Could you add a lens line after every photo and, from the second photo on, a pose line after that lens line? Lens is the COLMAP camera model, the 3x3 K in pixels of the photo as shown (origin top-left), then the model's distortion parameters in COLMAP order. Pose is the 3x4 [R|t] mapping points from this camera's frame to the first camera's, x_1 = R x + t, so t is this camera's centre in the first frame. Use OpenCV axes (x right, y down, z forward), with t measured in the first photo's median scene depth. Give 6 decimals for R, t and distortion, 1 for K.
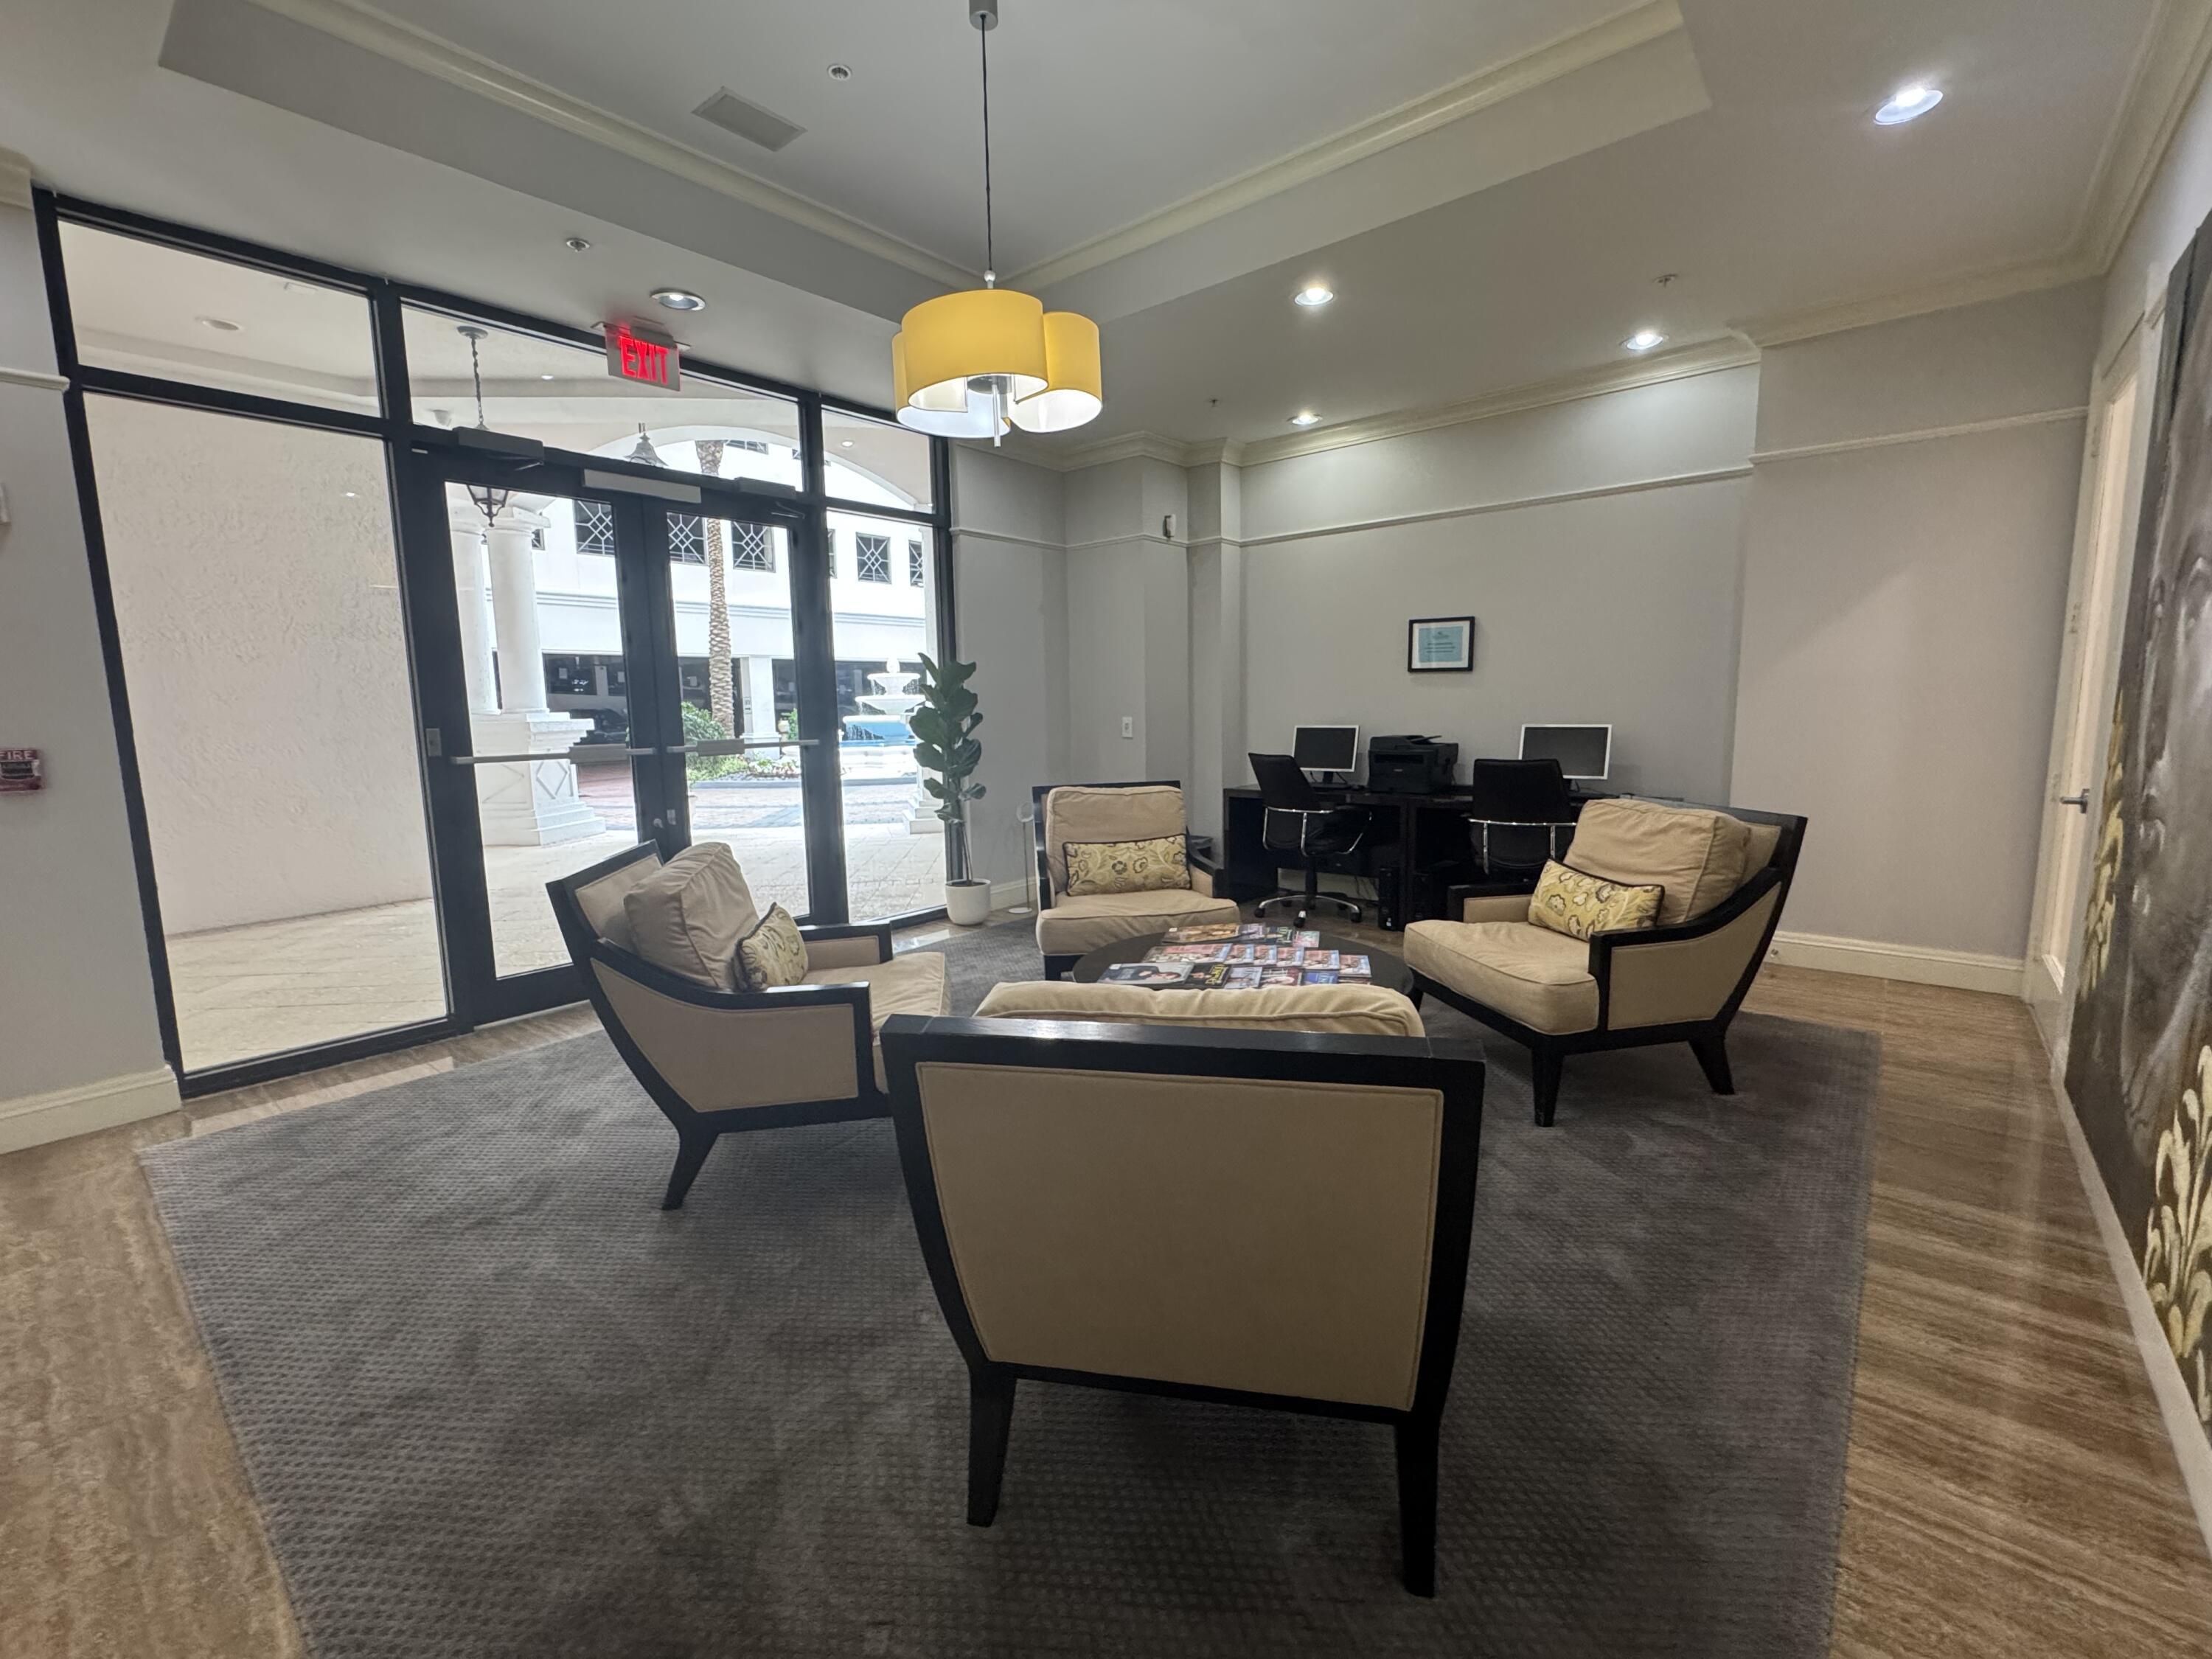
lens RADIAL K [[950.6, 0, 1109.1], [0, 950.6, 826.9], [0, 0, 1]] dist [-0.000807, 0.000095]
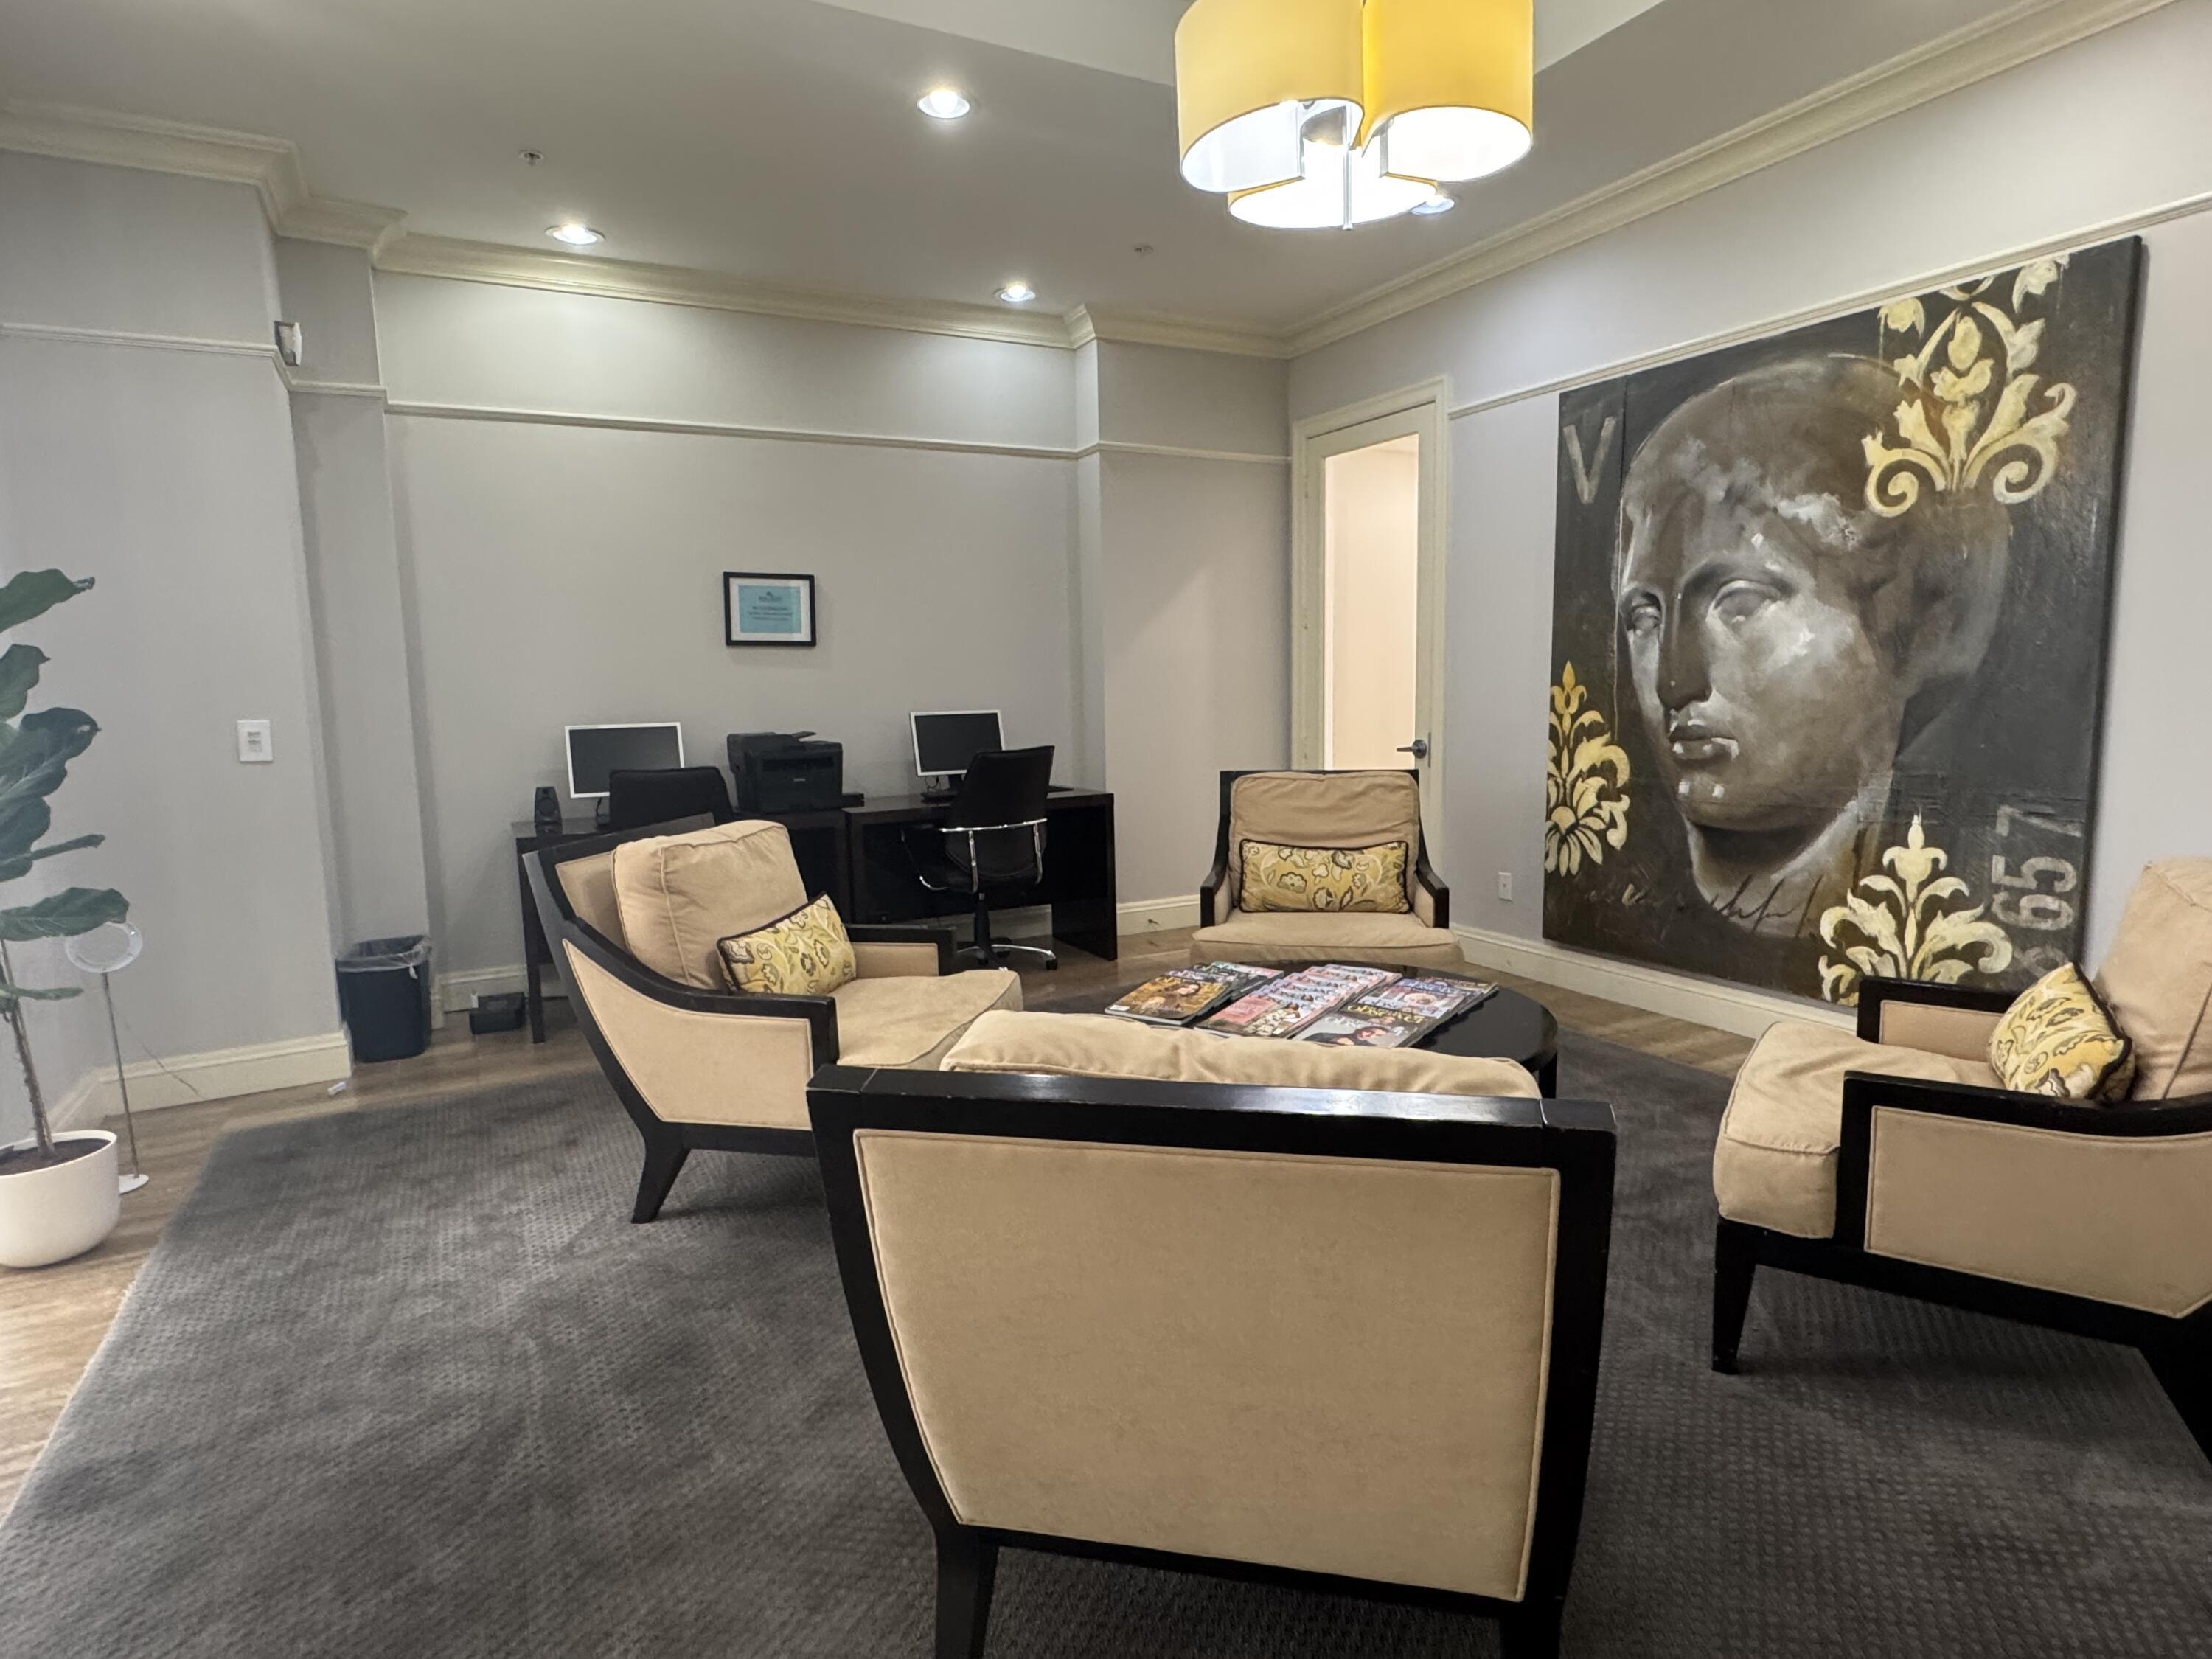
lens RADIAL K [[1216.4, 0, 1112.9], [0, 1216.4, 835.1], [0, 0, 1]] dist [0.000012, 0.000464]
pose [[0.373828, -0.108330, 0.921150, -0.449805], [0.137392, 0.988667, 0.060513, -0.040659], [-0.917266, 0.103937, 0.384475, 0.423440]]
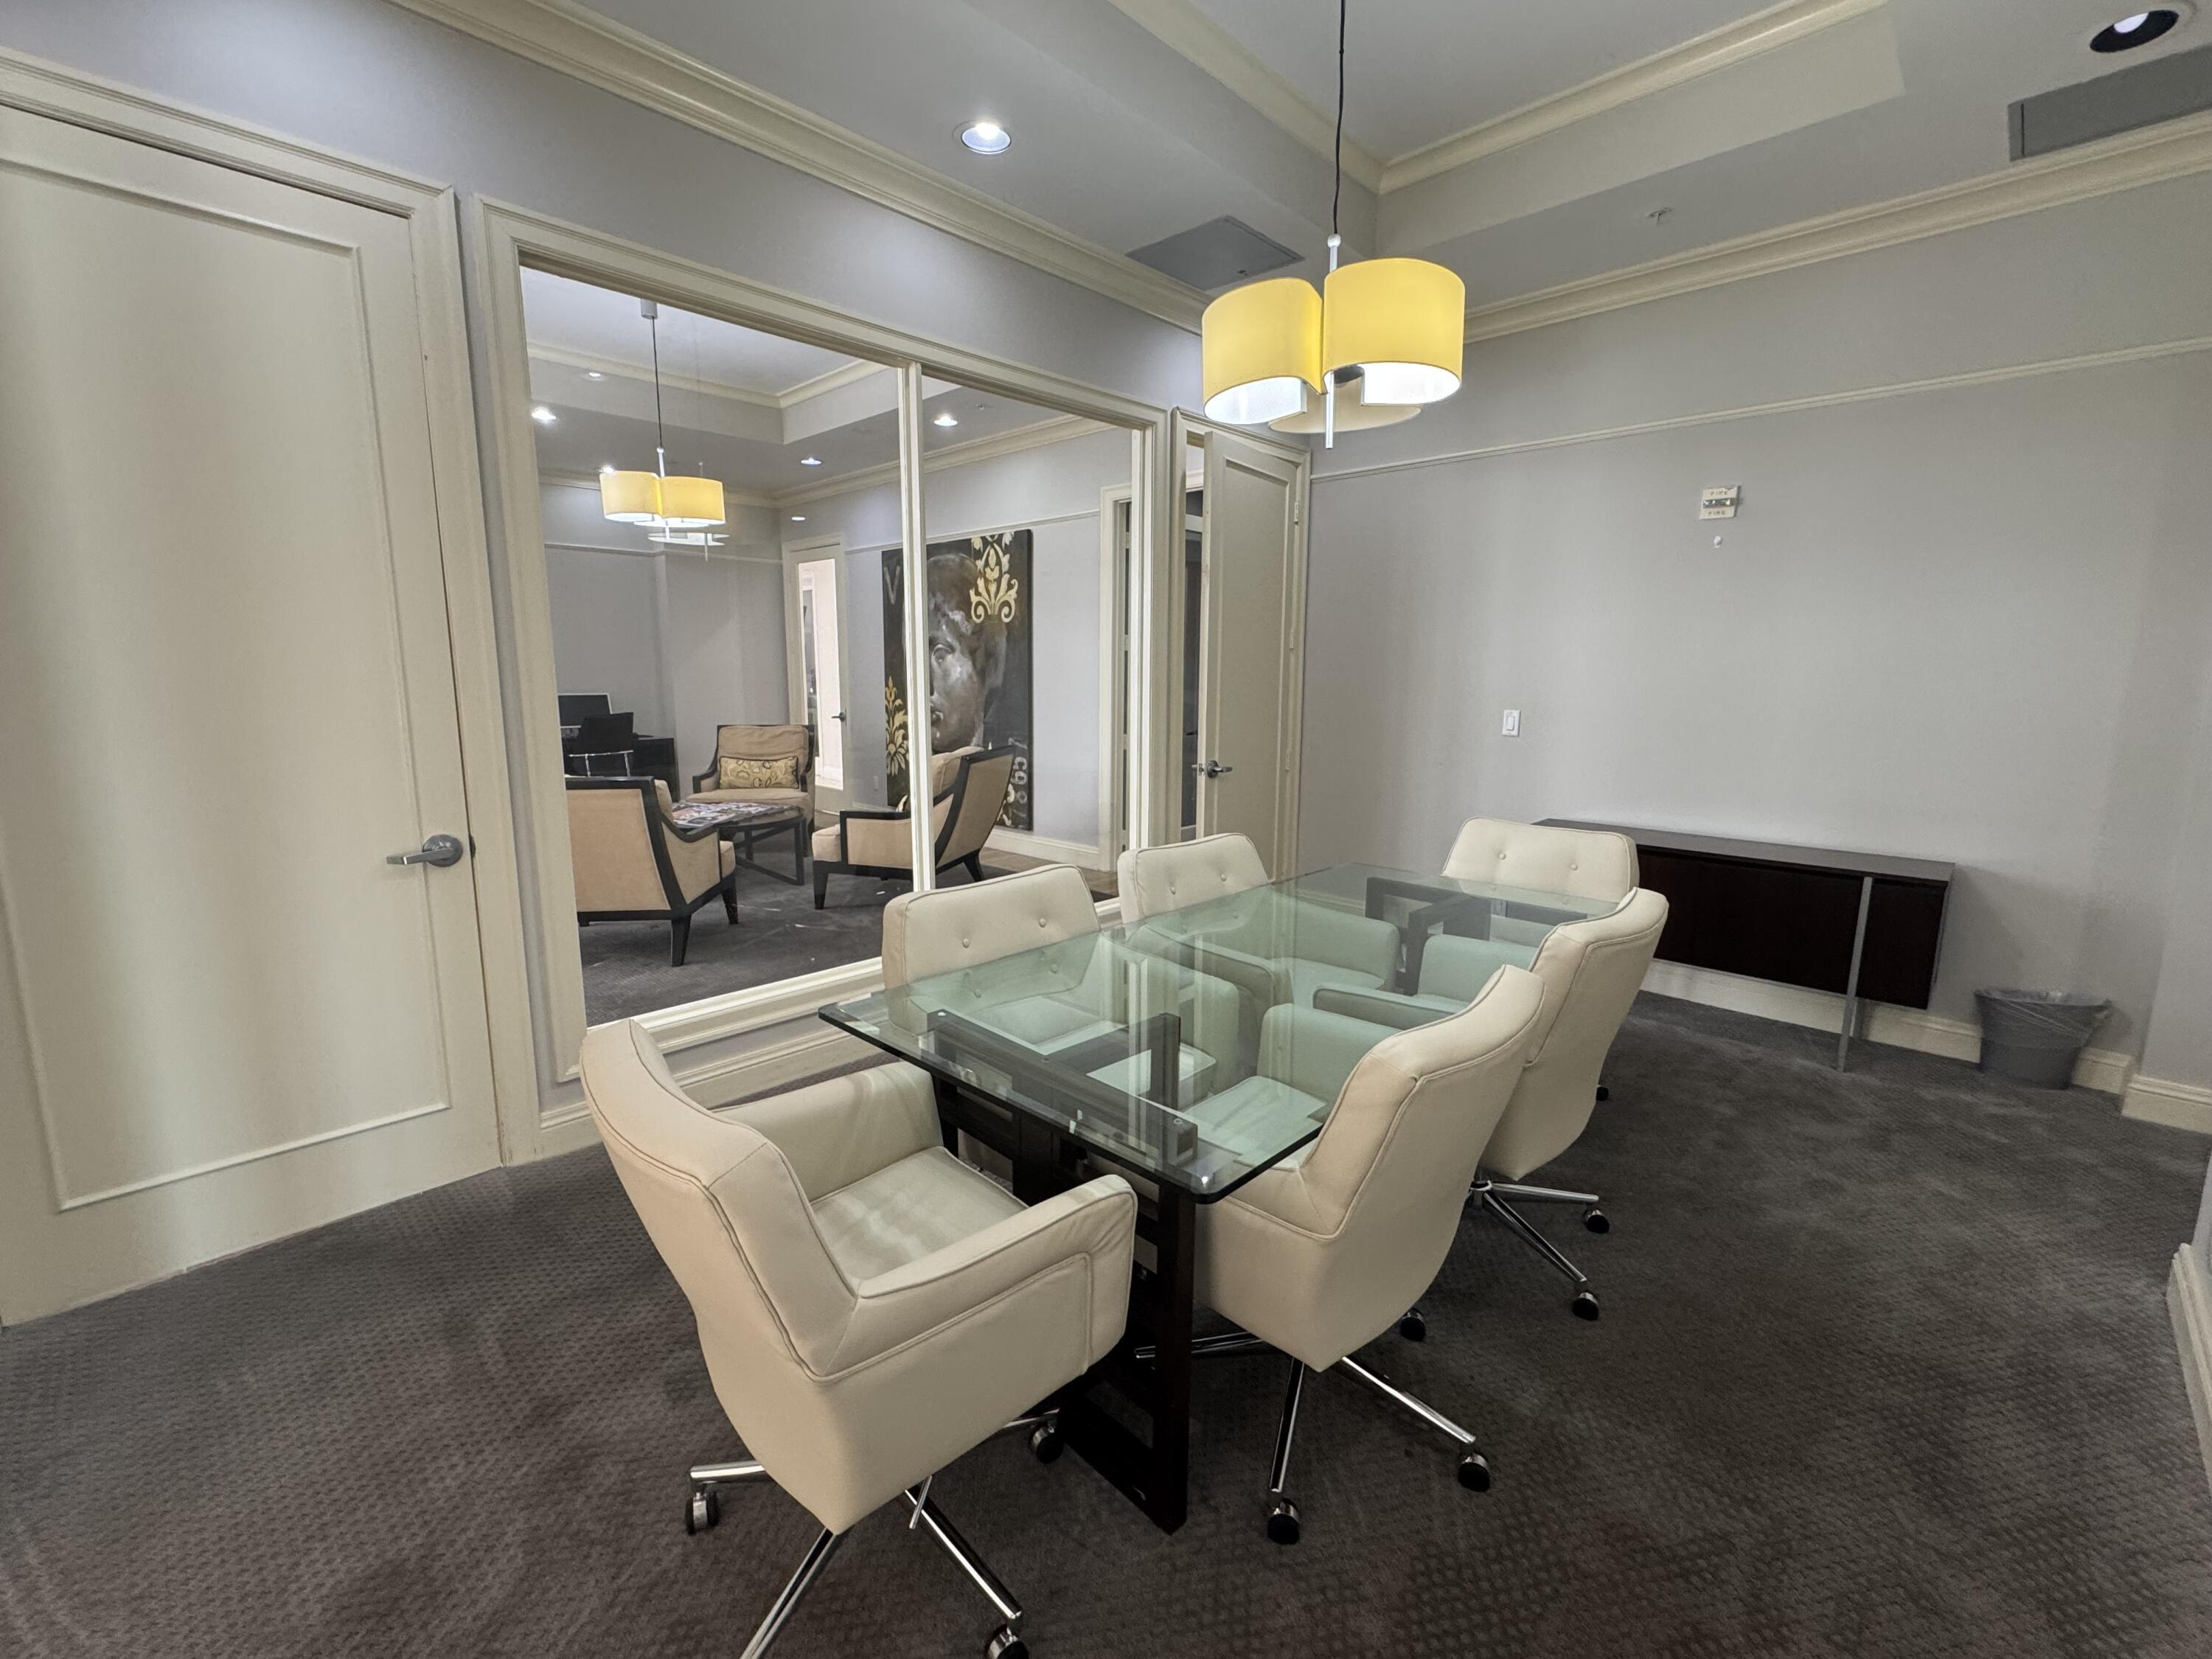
lens RADIAL K [[950.6, 0, 1104.4], [0, 950.6, 828.0], [0, 0, 1]] dist [-0.000807, 0.000095]
pose [[0.078021, -0.145854, 0.986225, -0.970413], [0.125379, 0.982822, 0.135432, 0.007146], [-0.989036, 0.113085, 0.094968, 0.006976]]
